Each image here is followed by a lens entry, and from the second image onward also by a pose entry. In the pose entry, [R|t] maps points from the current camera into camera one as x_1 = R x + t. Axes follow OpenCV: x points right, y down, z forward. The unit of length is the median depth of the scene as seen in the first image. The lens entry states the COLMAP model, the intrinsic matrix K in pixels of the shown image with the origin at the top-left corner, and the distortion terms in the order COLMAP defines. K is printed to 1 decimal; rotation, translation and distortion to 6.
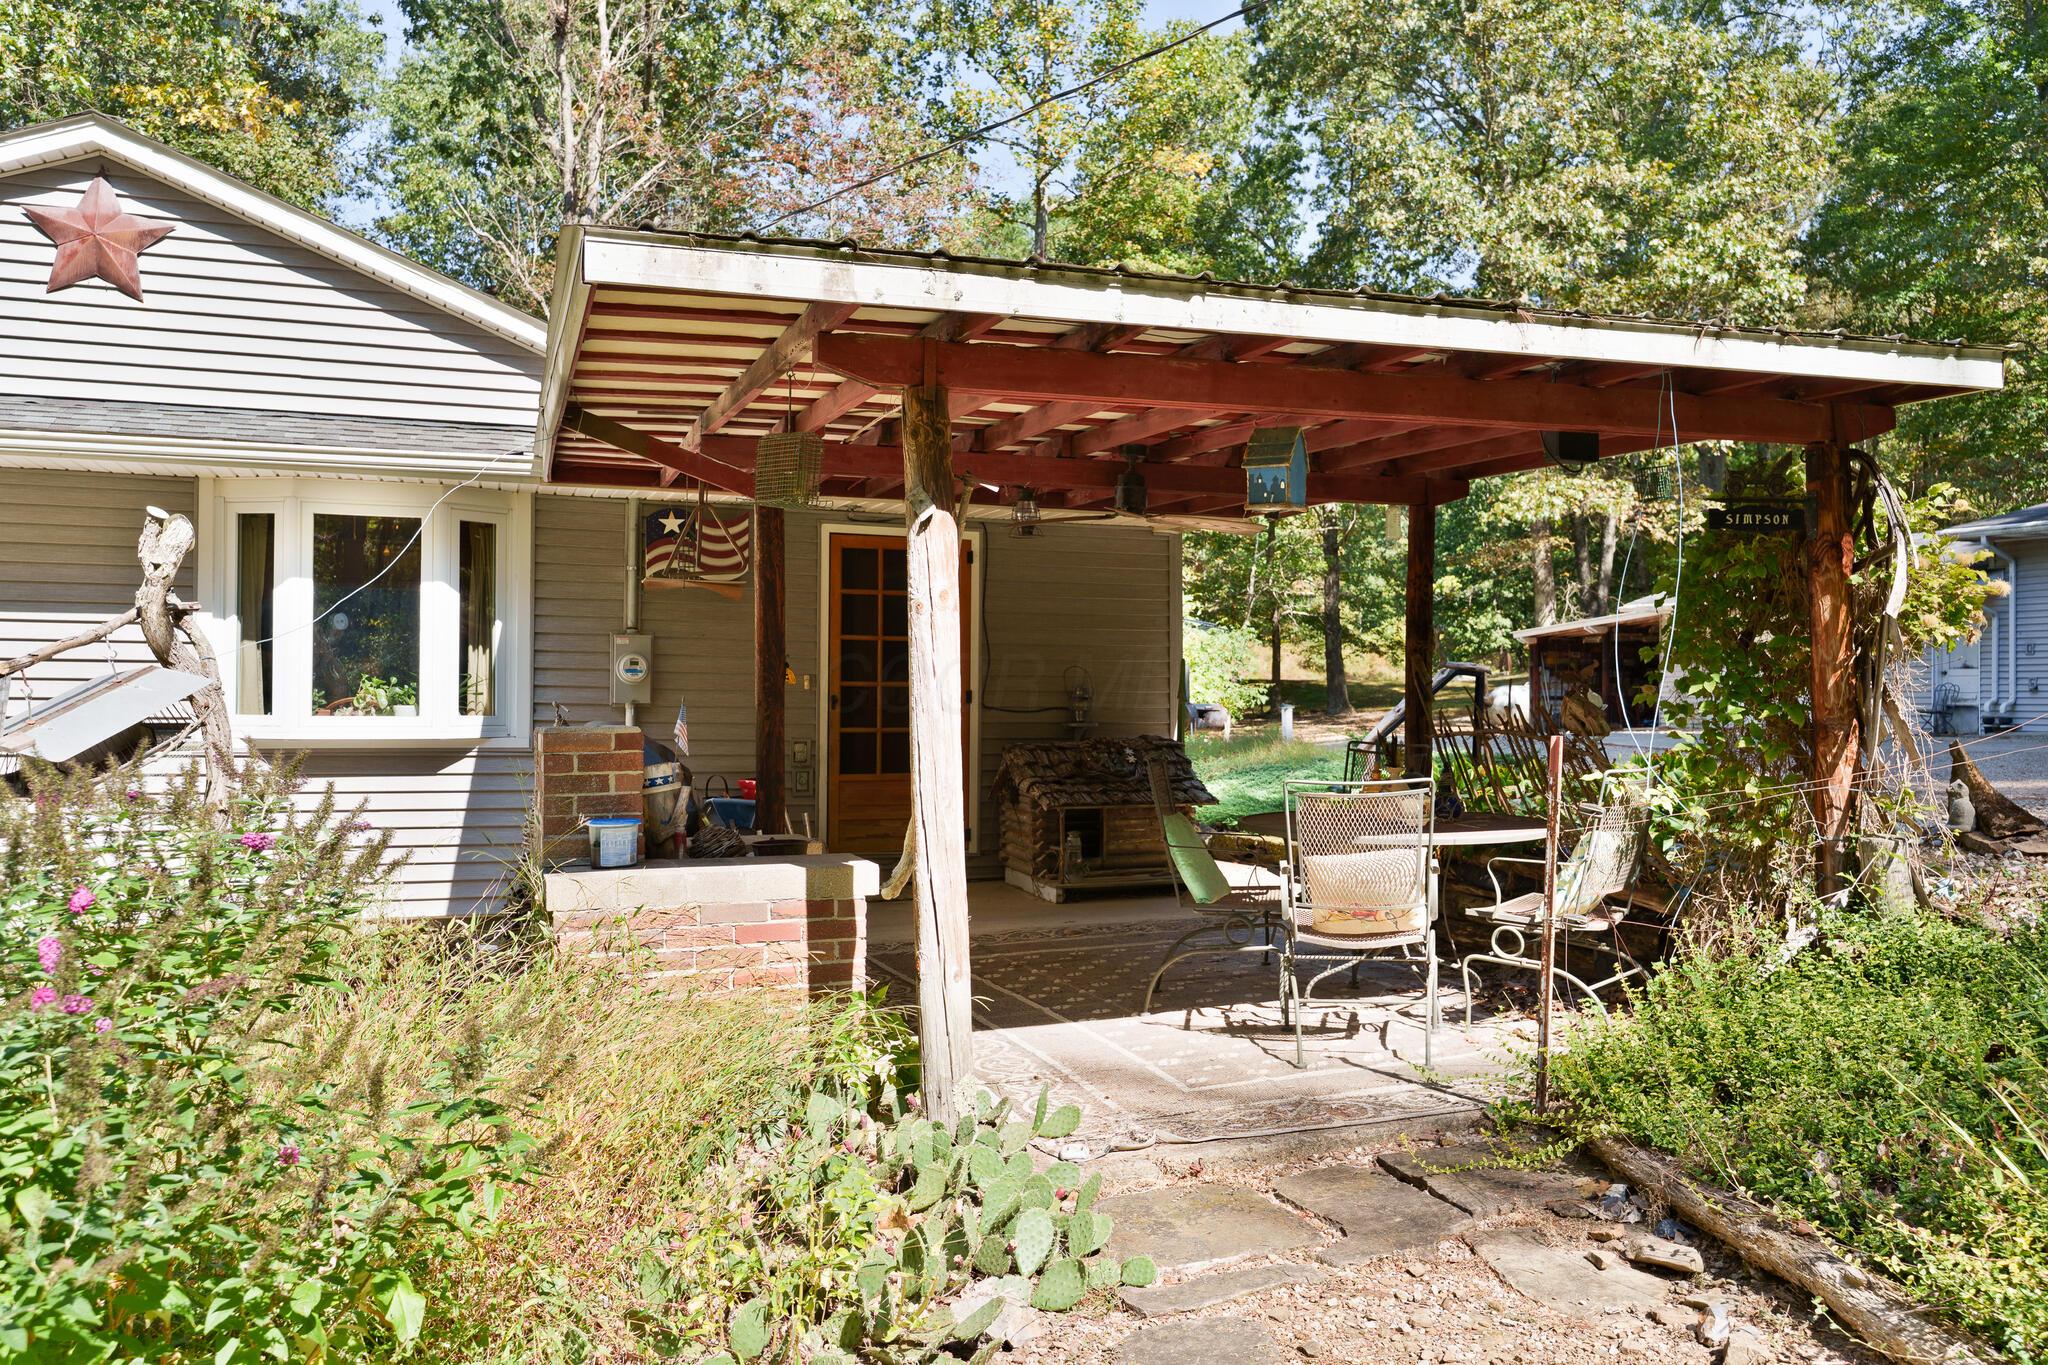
lens RADIAL K [[1564.0, 0, 1024.0], [0, 1564.0, 682.5], [0, 0, 1]] dist [-0.000758, 0.000619]
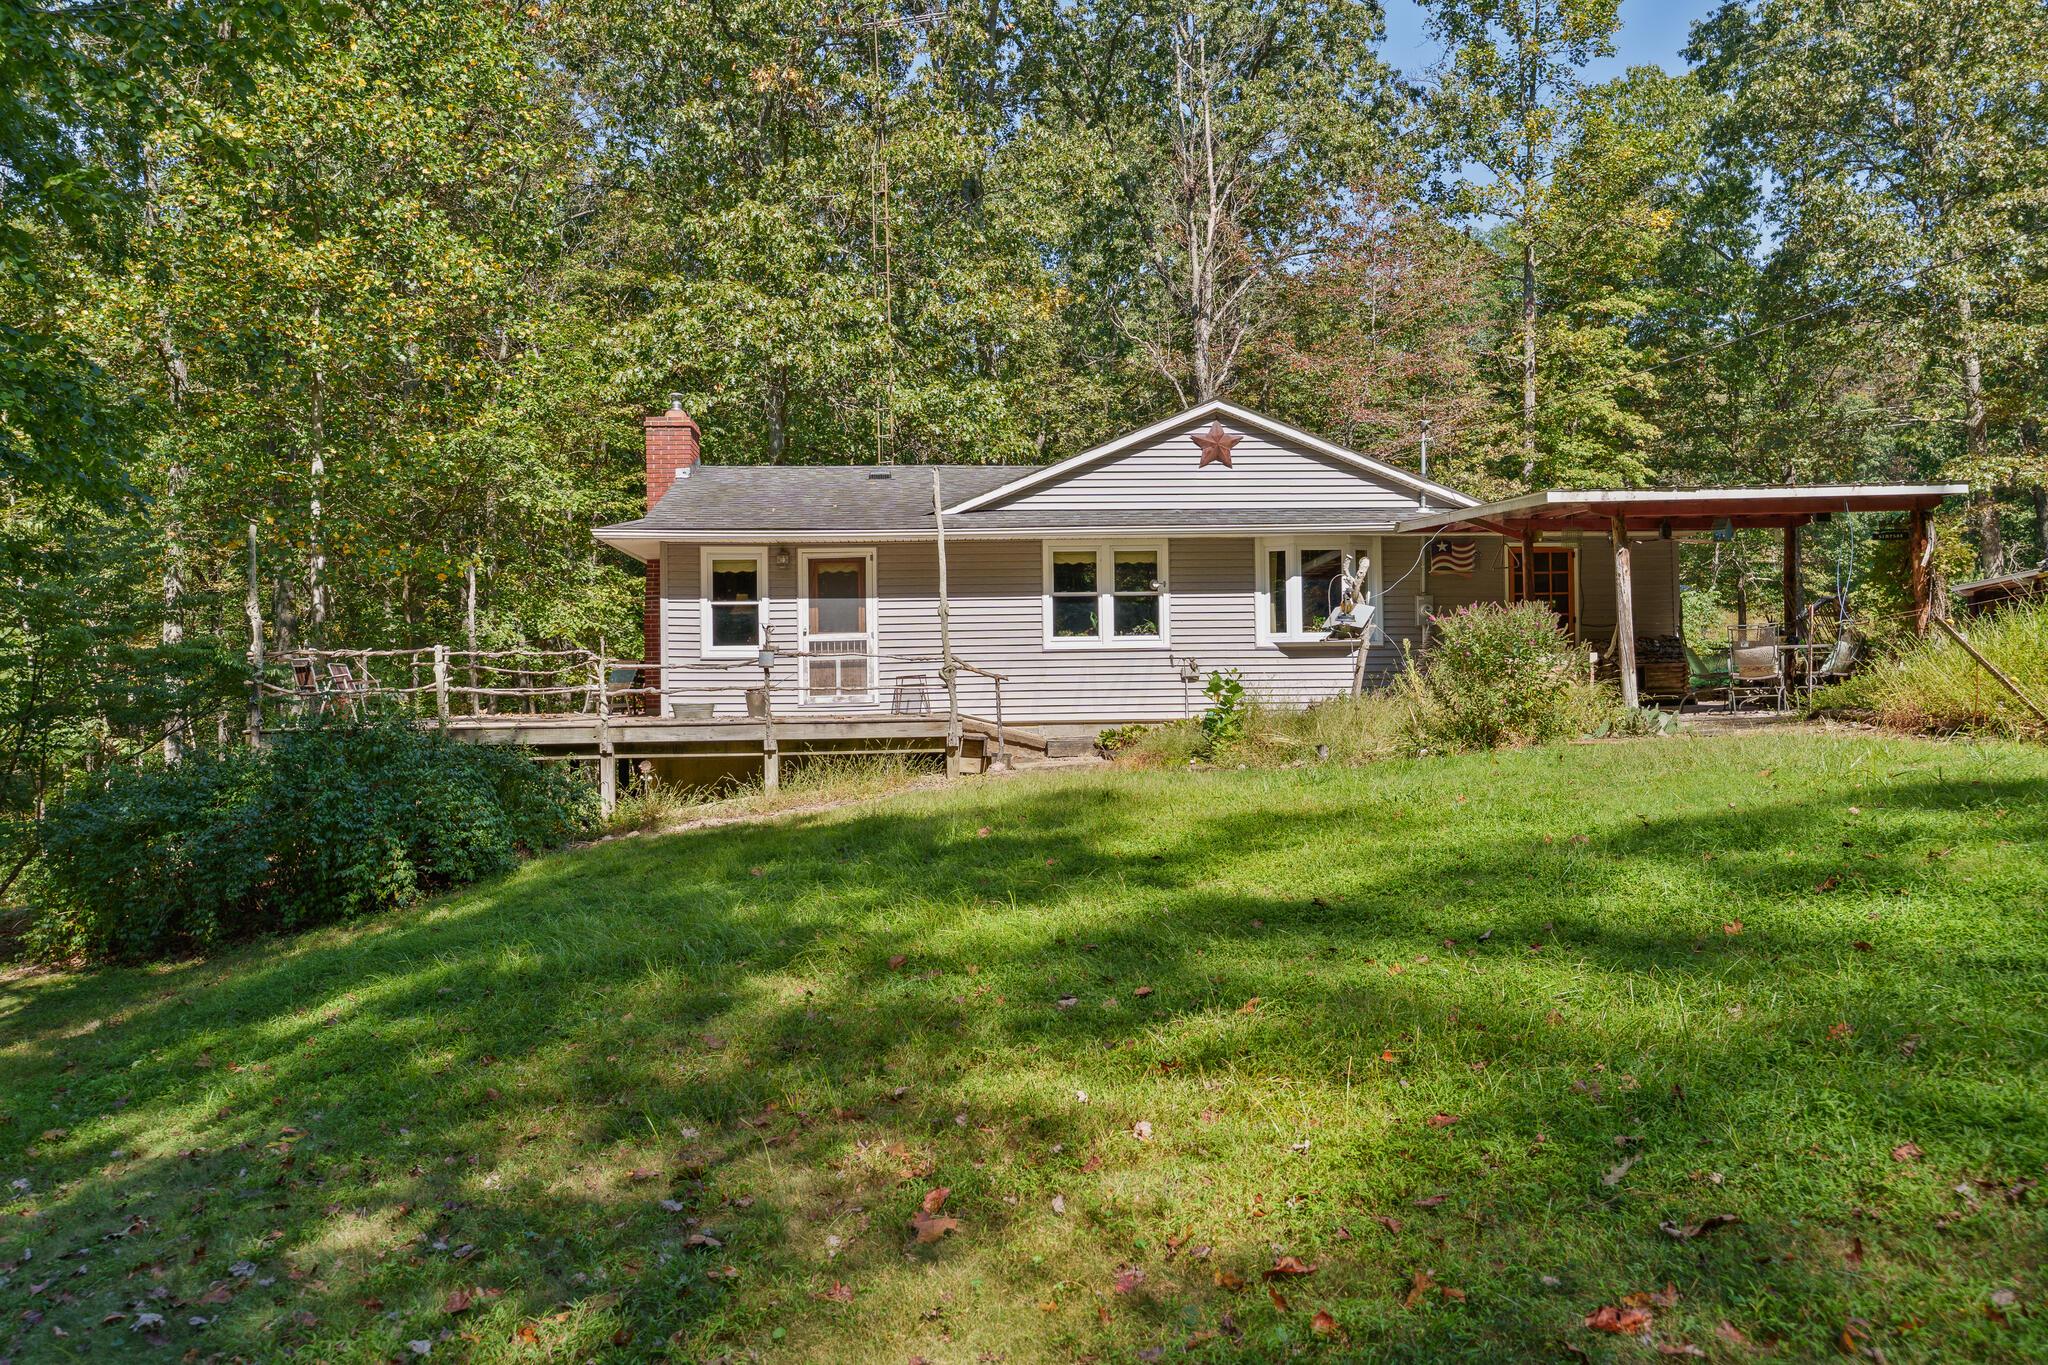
lens RADIAL K [[1564.0, 0, 1024.0], [0, 1564.0, 682.5], [0, 0, 1]] dist [-0.000758, 0.000619]
pose [[0.962480, -0.022525, -0.270418, -0.202883], [0.024658, 0.999686, 0.004492, 0.072783], [0.270232, -0.010992, 0.962733, -1.389966]]
